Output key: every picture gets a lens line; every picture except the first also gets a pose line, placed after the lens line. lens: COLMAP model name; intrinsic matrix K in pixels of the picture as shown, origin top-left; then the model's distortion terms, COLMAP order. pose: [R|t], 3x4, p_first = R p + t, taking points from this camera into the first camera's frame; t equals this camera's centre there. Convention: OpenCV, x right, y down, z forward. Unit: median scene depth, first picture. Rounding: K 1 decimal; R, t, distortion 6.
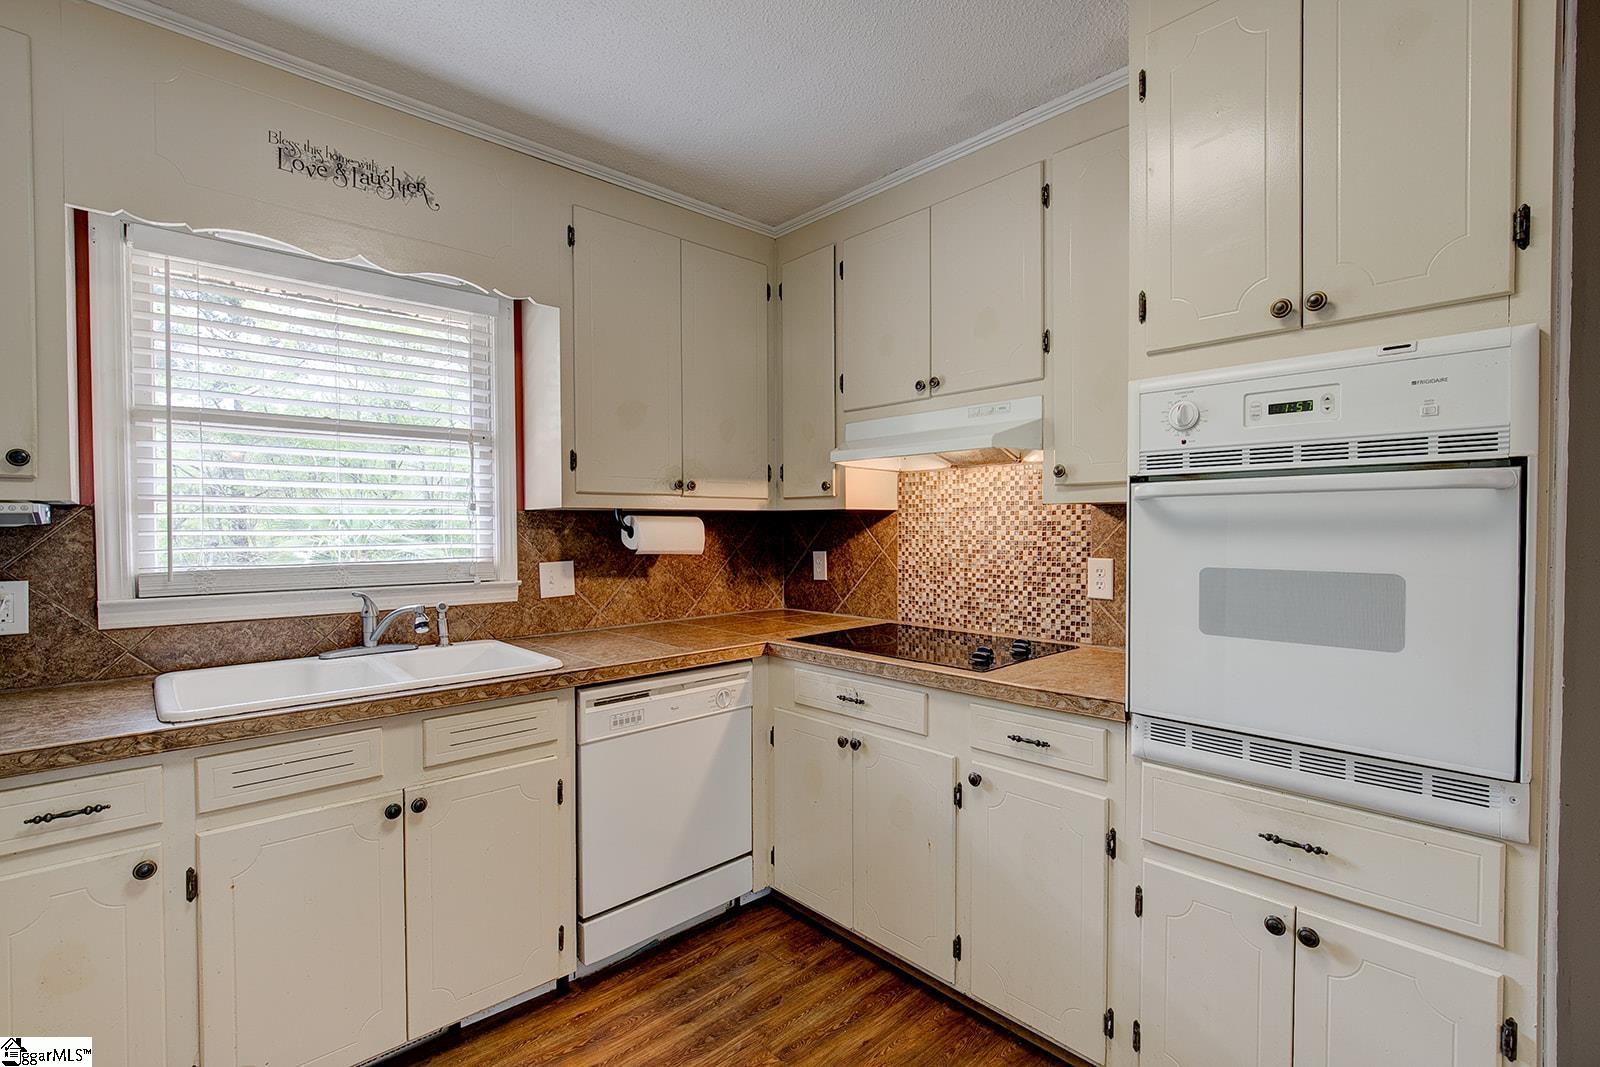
lens RADIAL K [[745.5, 0, 805.9], [0, 745.5, 539.1], [0, 0, 1]] dist [-0.009808, 0.004283]
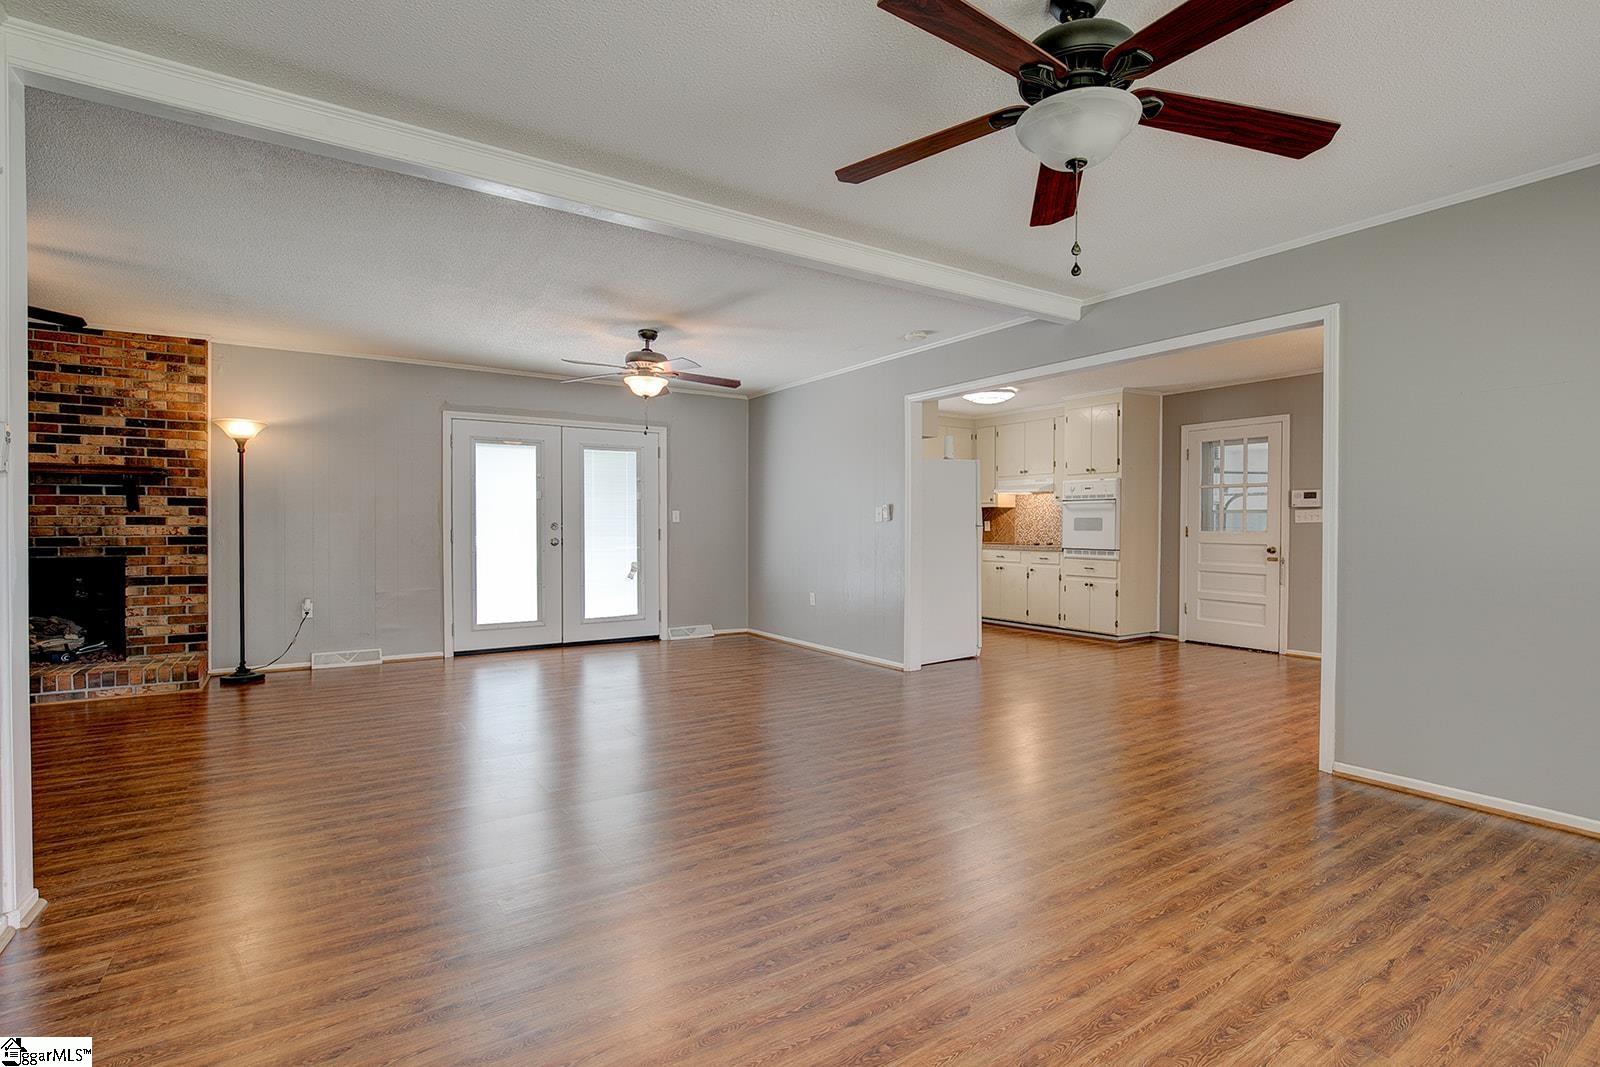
lens RADIAL K [[745.5, 0, 807.2], [0, 745.5, 561.2], [0, 0, 1]] dist [-0.009808, 0.004283]
pose [[0.988141, 0.014894, -0.152823, -0.338556], [-0.010640, 0.999534, 0.028617, 0.149480], [0.153178, -0.026652, 0.987839, -2.995391]]
